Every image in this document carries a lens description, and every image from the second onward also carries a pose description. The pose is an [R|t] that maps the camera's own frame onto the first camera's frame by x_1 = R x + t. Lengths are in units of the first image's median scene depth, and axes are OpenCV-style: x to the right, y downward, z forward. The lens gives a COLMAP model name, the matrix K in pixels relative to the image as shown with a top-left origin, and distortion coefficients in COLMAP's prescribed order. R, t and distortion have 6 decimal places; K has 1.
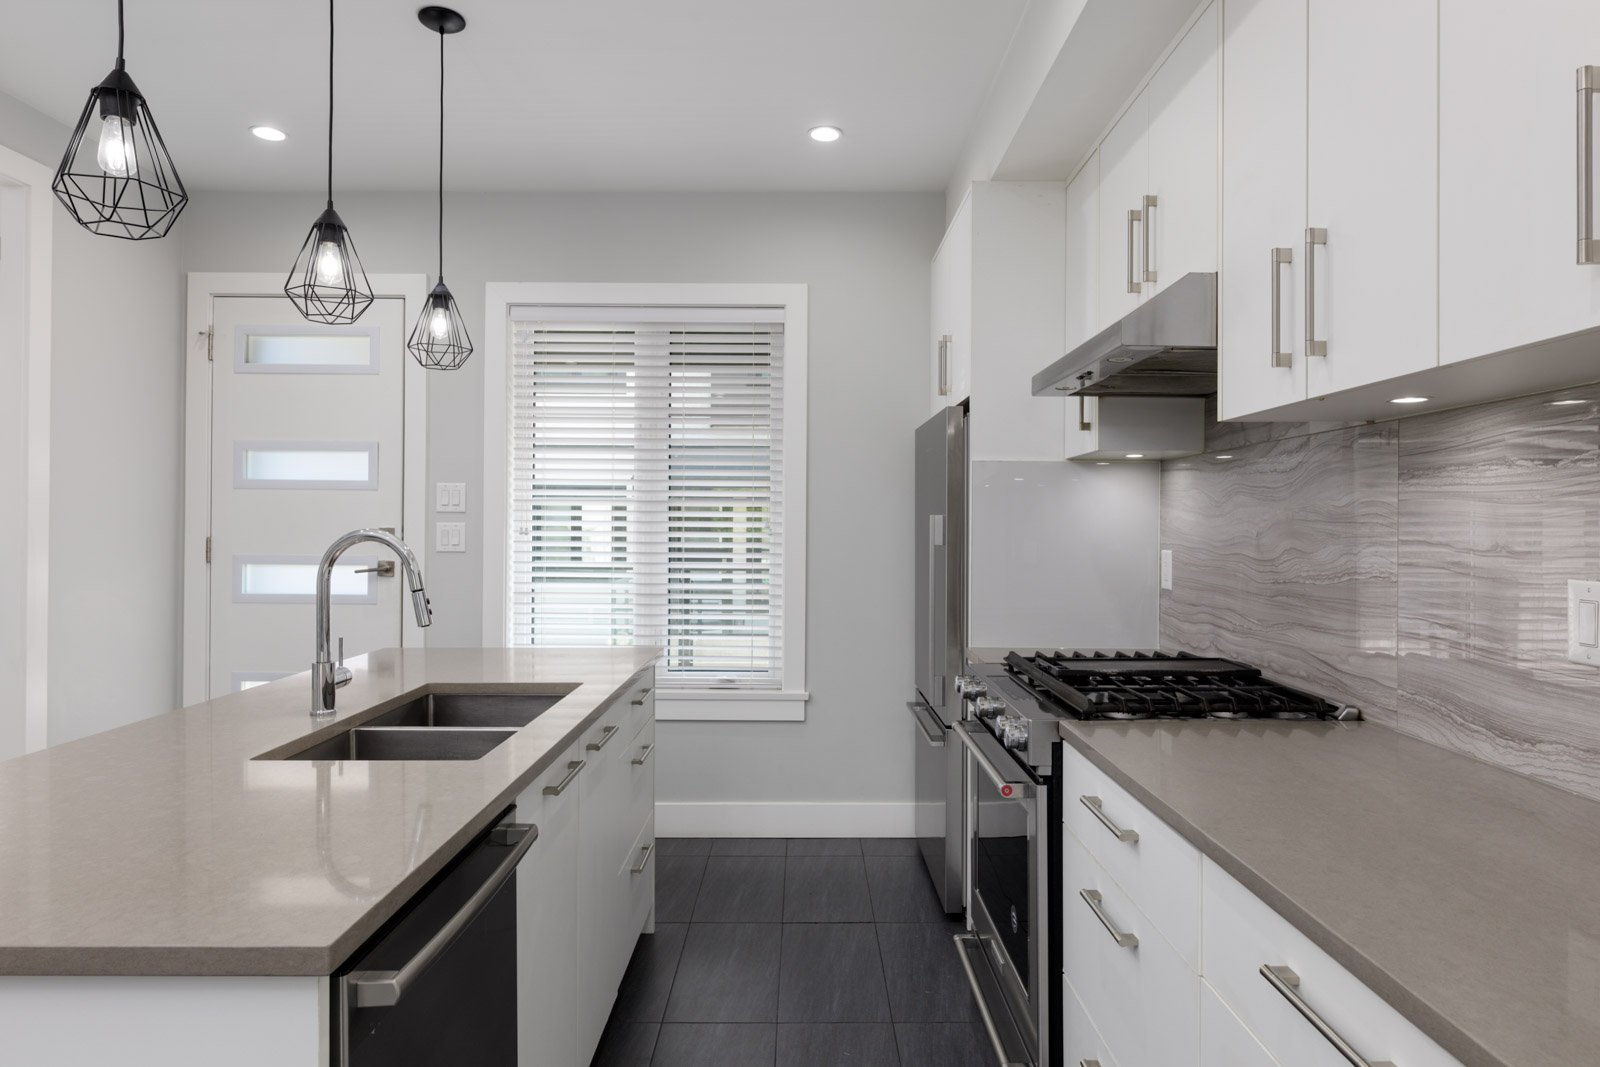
lens RADIAL K [[933.2, 0, 801.0], [0, 933.2, 522.9], [0, 0, 1]] dist [0.002843, 0.000566]
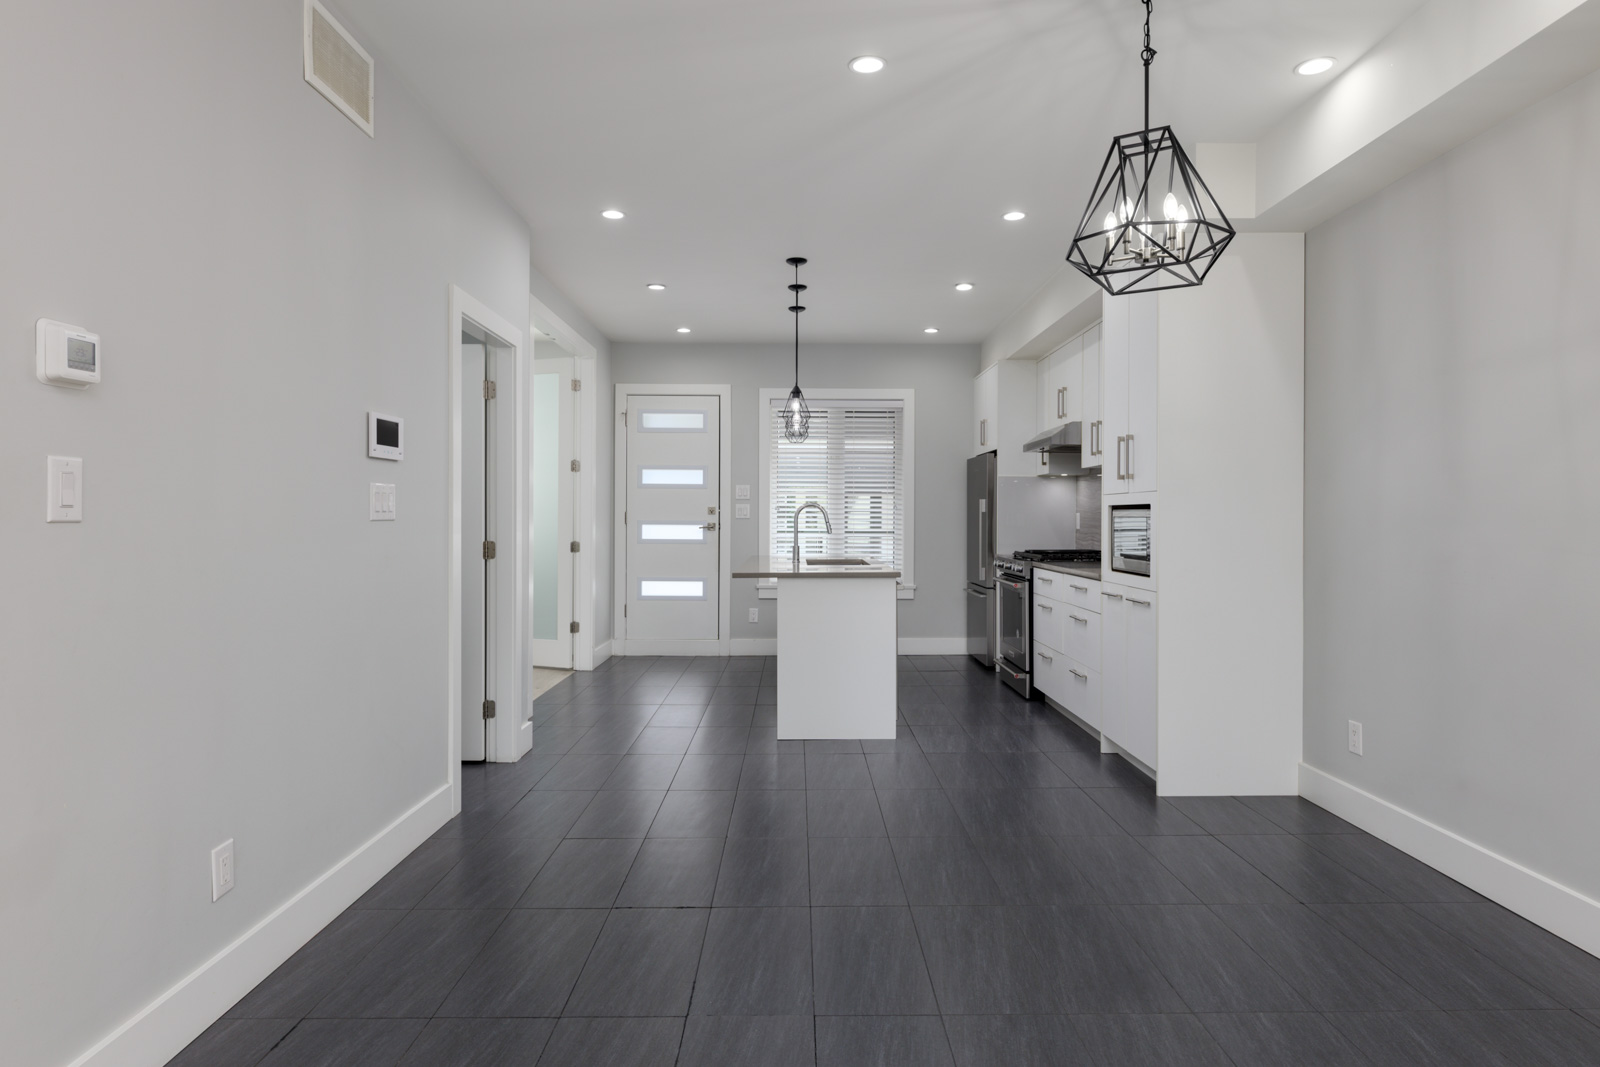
lens RADIAL K [[907.5, 0, 799.2], [0, 907.5, 524.3], [0, 0, 1]] dist [-0.003010, -0.000651]
pose [[0.999986, -0.002152, 0.004822, -0.357871], [0.002108, 0.999957, 0.009042, 0.036044], [-0.004841, -0.009031, 0.999947, -1.402726]]
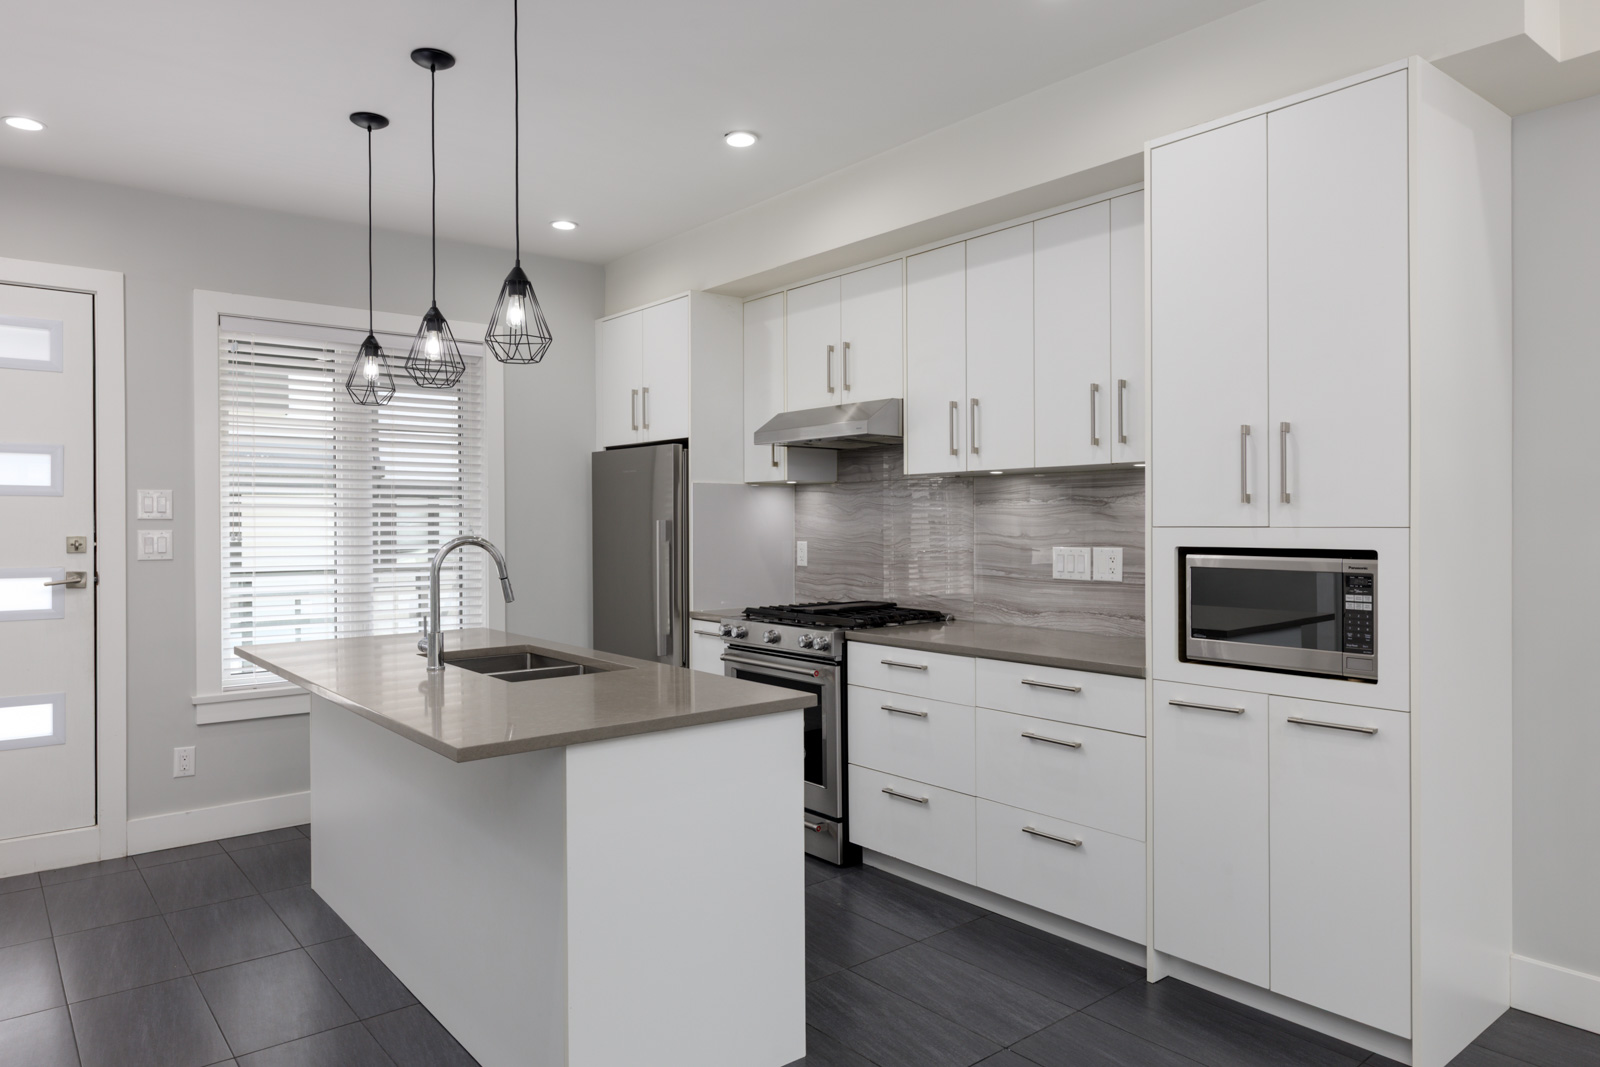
lens RADIAL K [[1036.4, 0, 804.6], [0, 1036.4, 528.8], [0, 0, 1]] dist [-0.002787, -0.000959]
pose [[0.772315, -0.013603, 0.635094, -0.742982], [0.007238, 0.999894, 0.012616, -0.014824], [-0.635198, -0.005147, 0.772332, -0.376117]]
